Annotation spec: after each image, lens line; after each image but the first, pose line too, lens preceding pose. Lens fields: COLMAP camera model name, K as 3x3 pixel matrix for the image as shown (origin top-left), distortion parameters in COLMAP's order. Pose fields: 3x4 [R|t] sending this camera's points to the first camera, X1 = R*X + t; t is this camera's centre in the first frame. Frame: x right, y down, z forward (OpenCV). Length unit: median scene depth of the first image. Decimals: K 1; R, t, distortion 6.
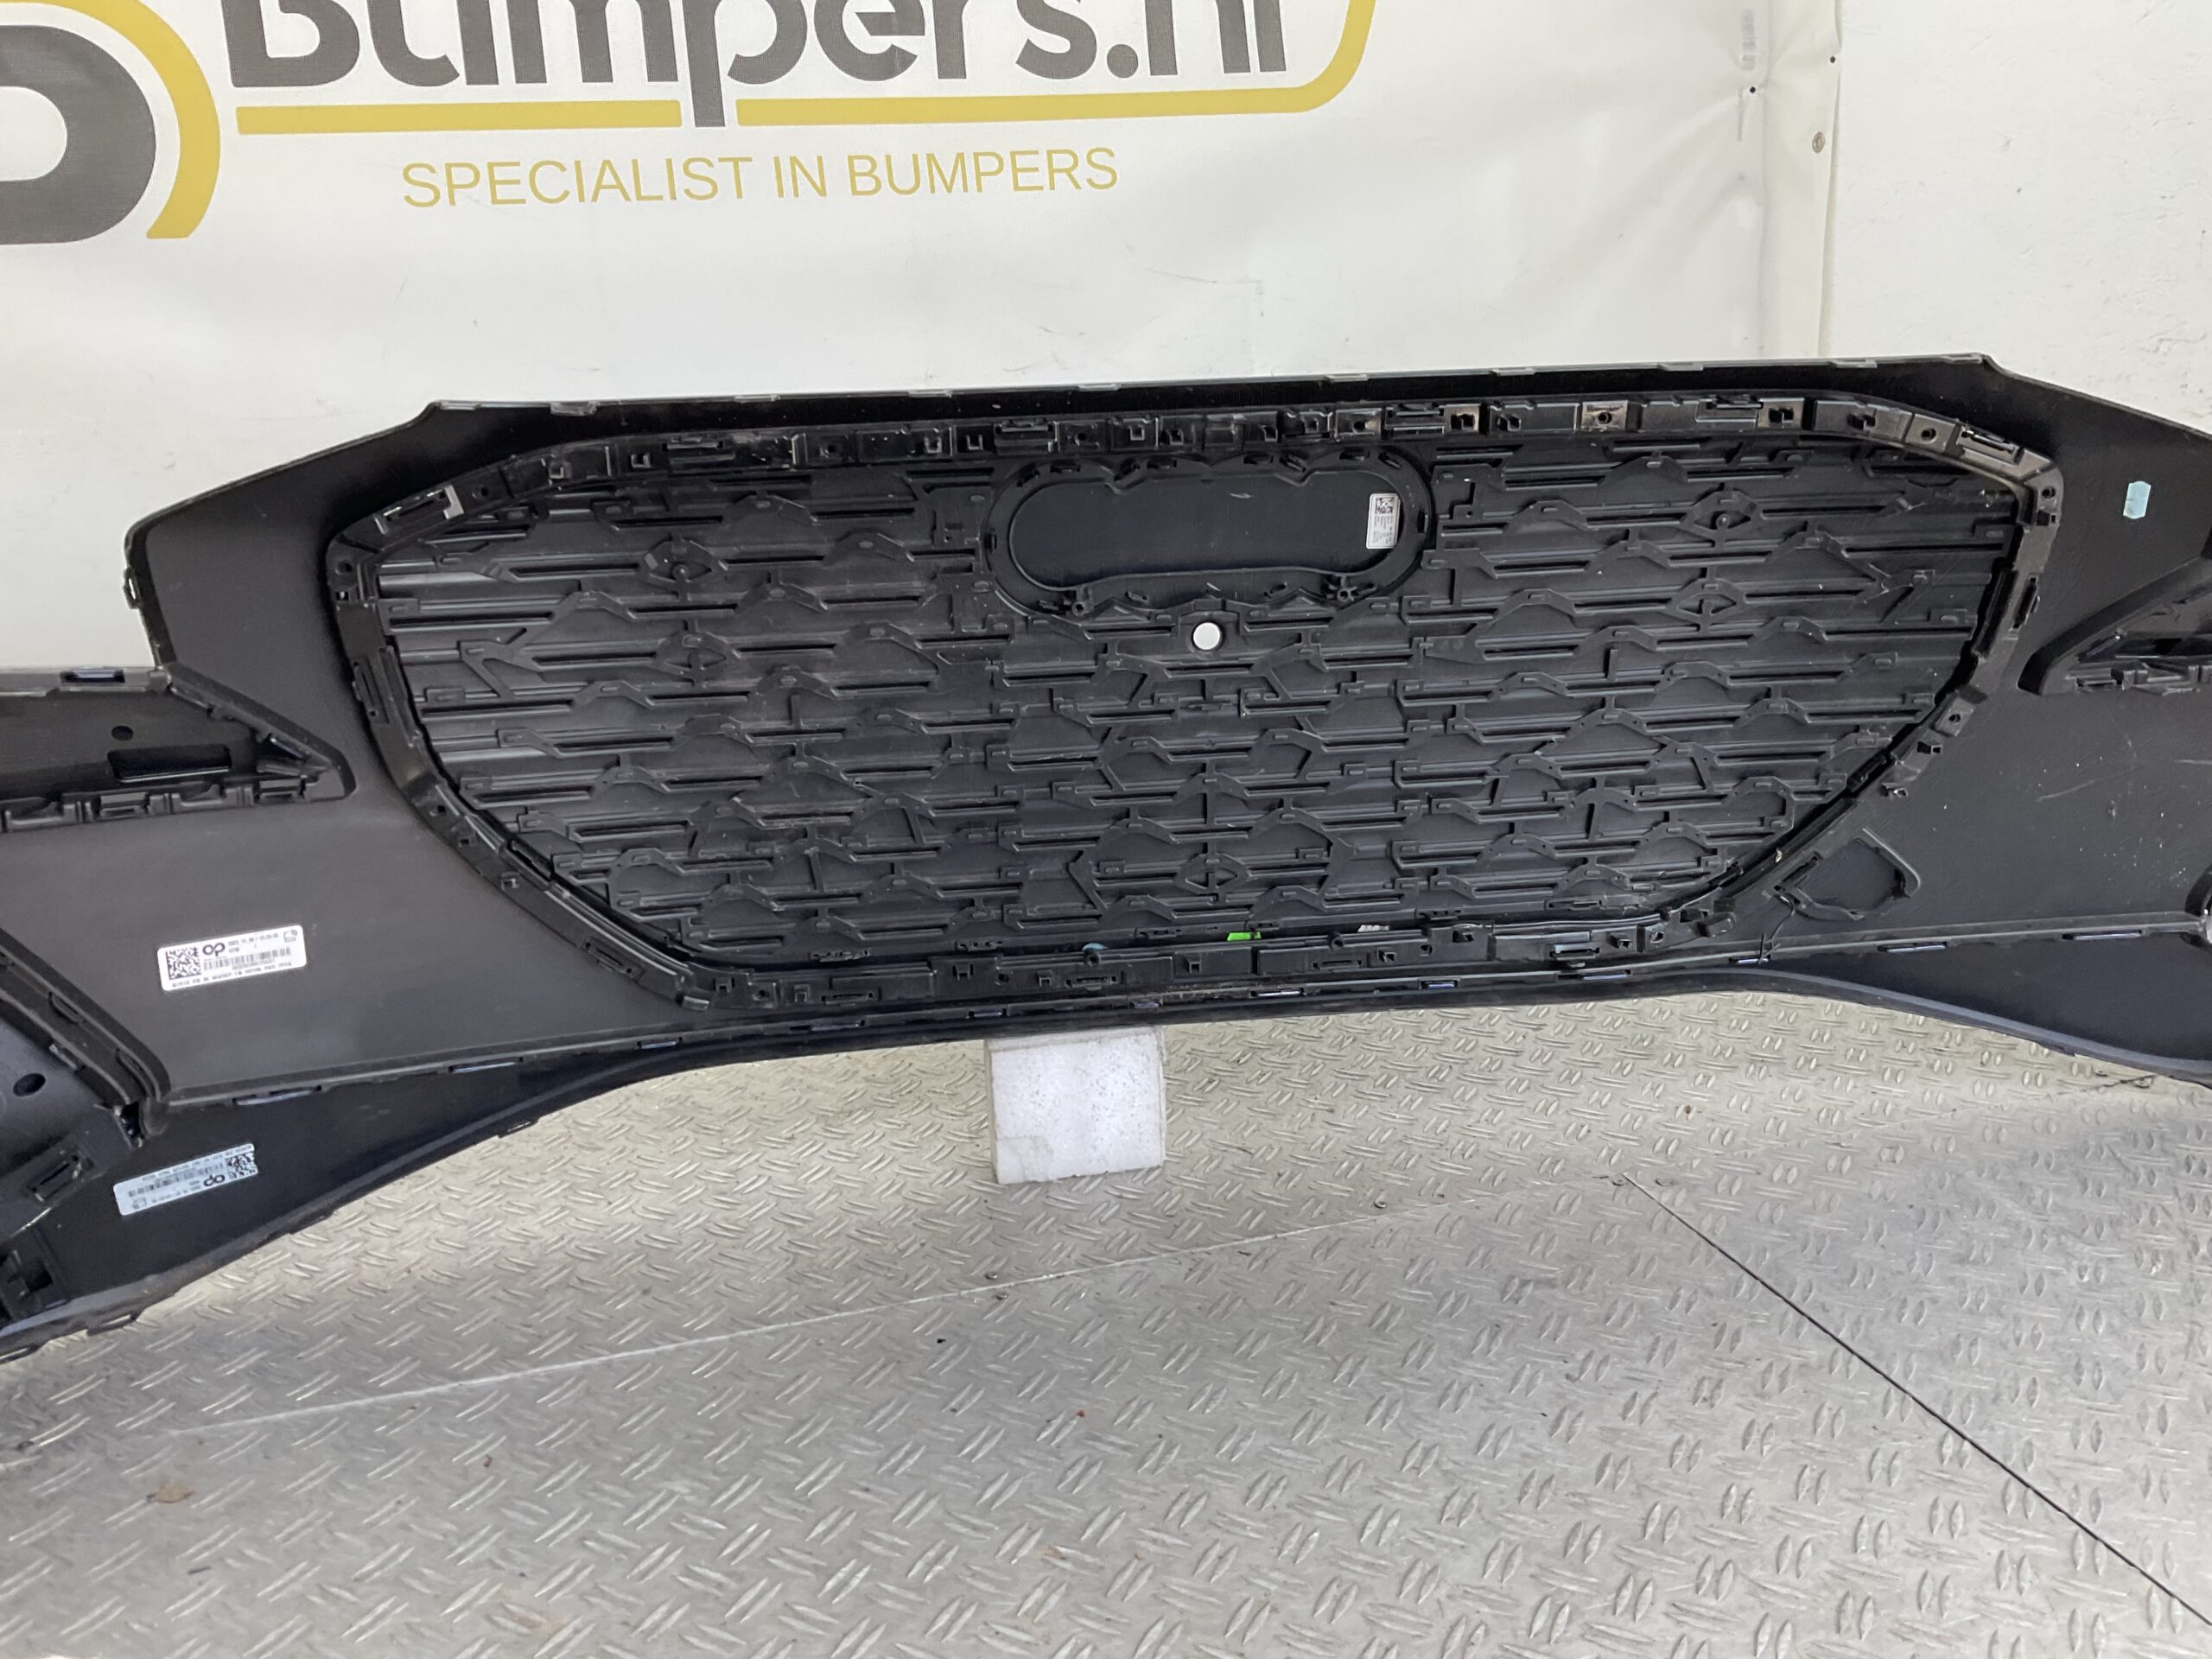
lens RADIAL K [[1816.2, 0, 1101.4], [0, 1816.2, 824.8], [0, 0, 1]] dist [0.124932, -0.272774]
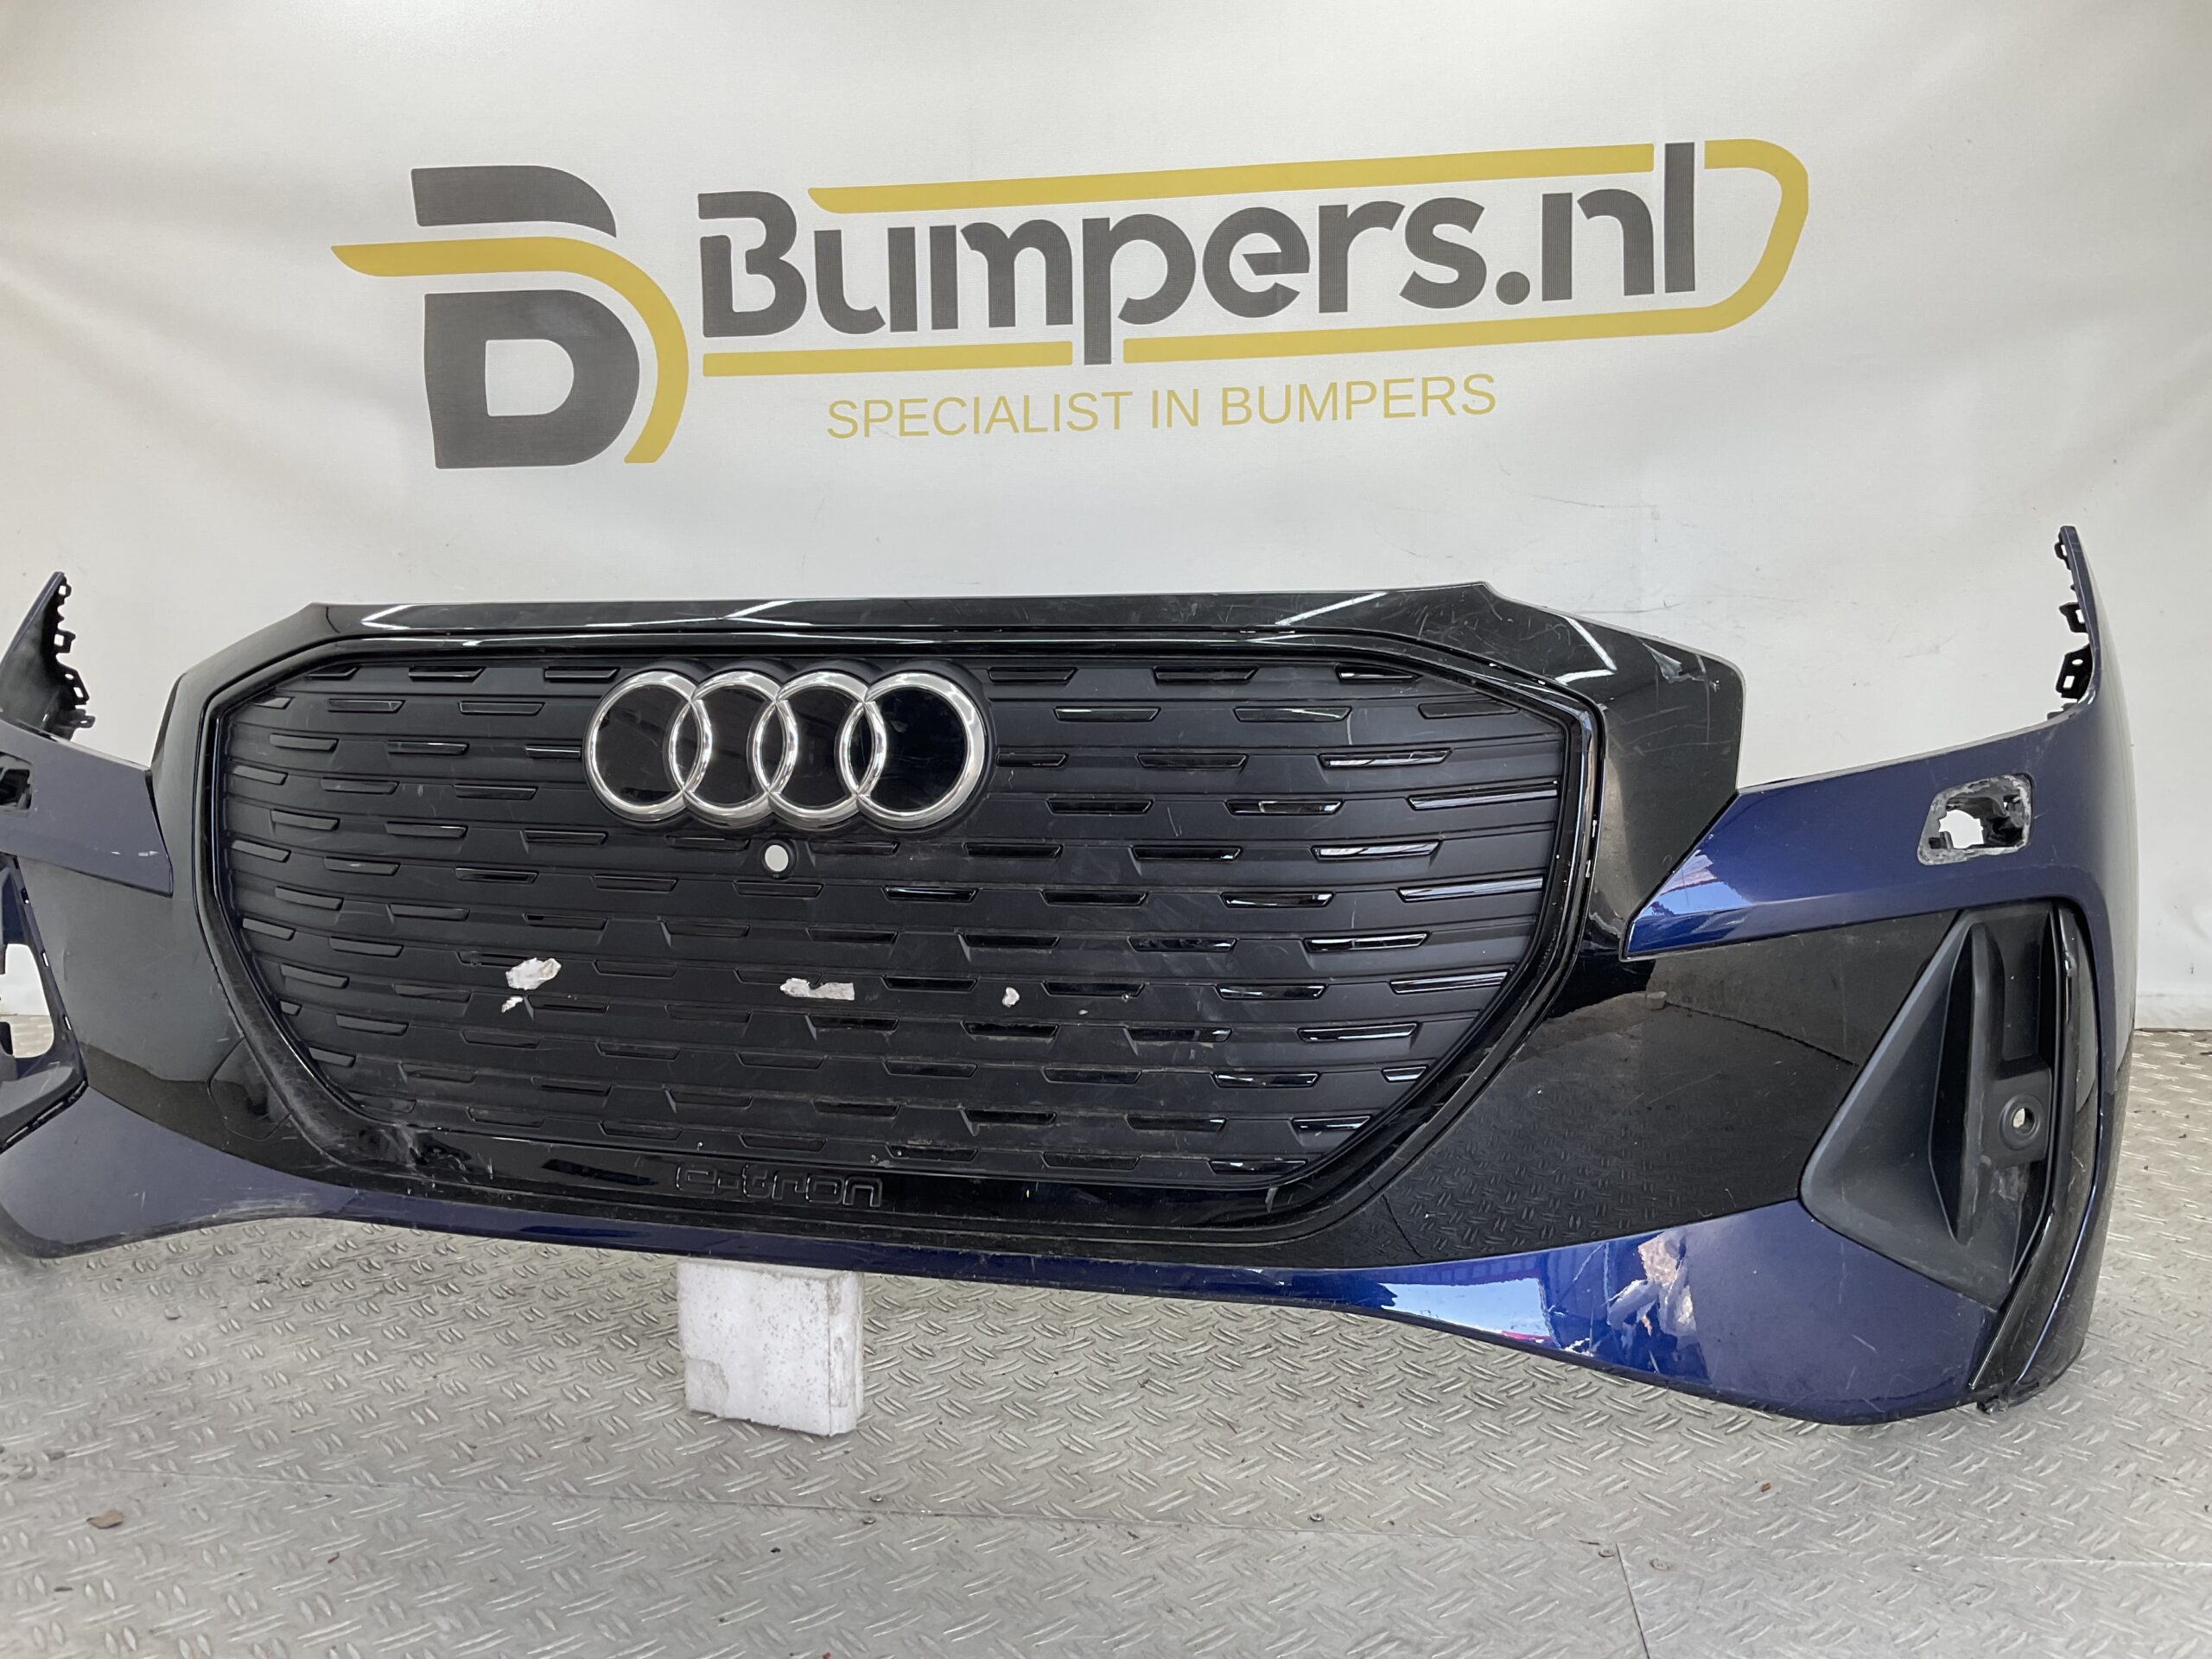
lens RADIAL K [[1816.2, 0, 1101.4], [0, 1816.2, 824.8], [0, 0, 1]] dist [0.124932, -0.272774]
pose [[0.917850, 0.077698, -0.389248, 0.366284], [-0.121287, 0.988651, -0.088651, -0.031837], [0.377942, 0.128579, 0.916857, 0.094444]]
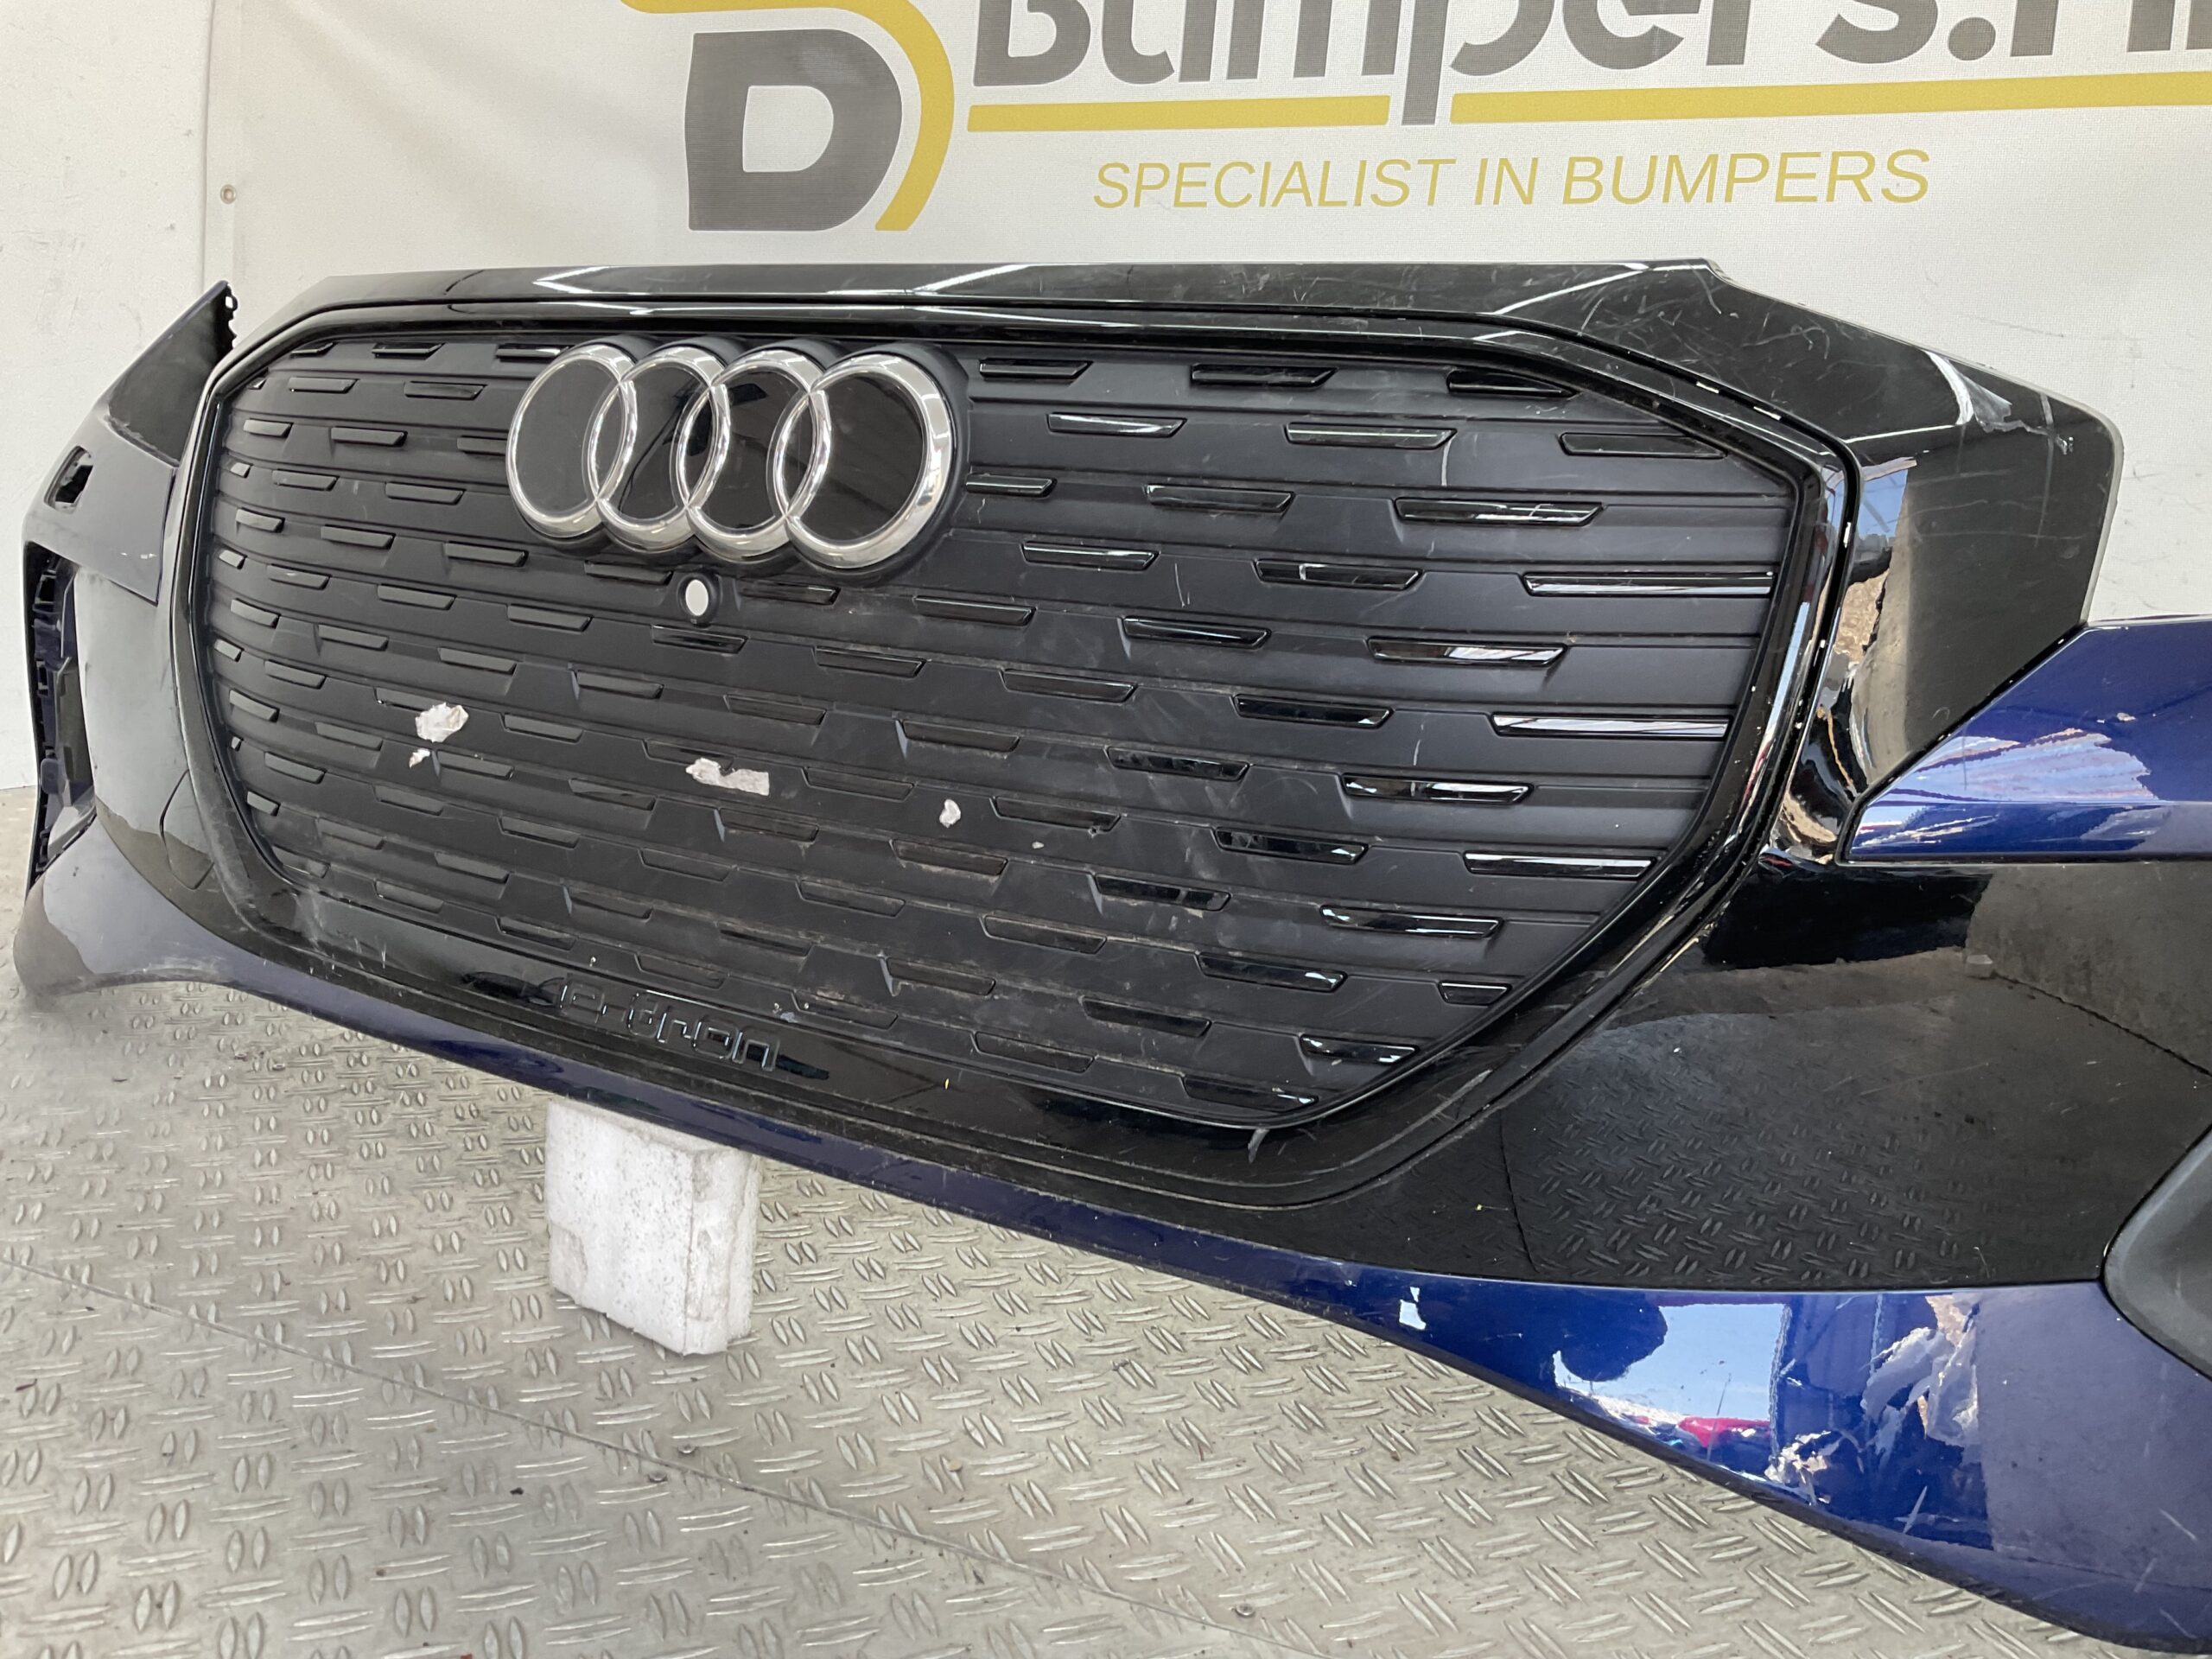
lens RADIAL K [[1816.2, 0, 1101.4], [0, 1816.2, 824.8], [0, 0, 1]] dist [0.124932, -0.272774]
pose [[0.780689, 0.200872, -0.591756, 0.410948], [-0.251102, 0.967957, -0.002699, -0.029882], [0.572252, 0.150699, 0.806113, 0.425884]]
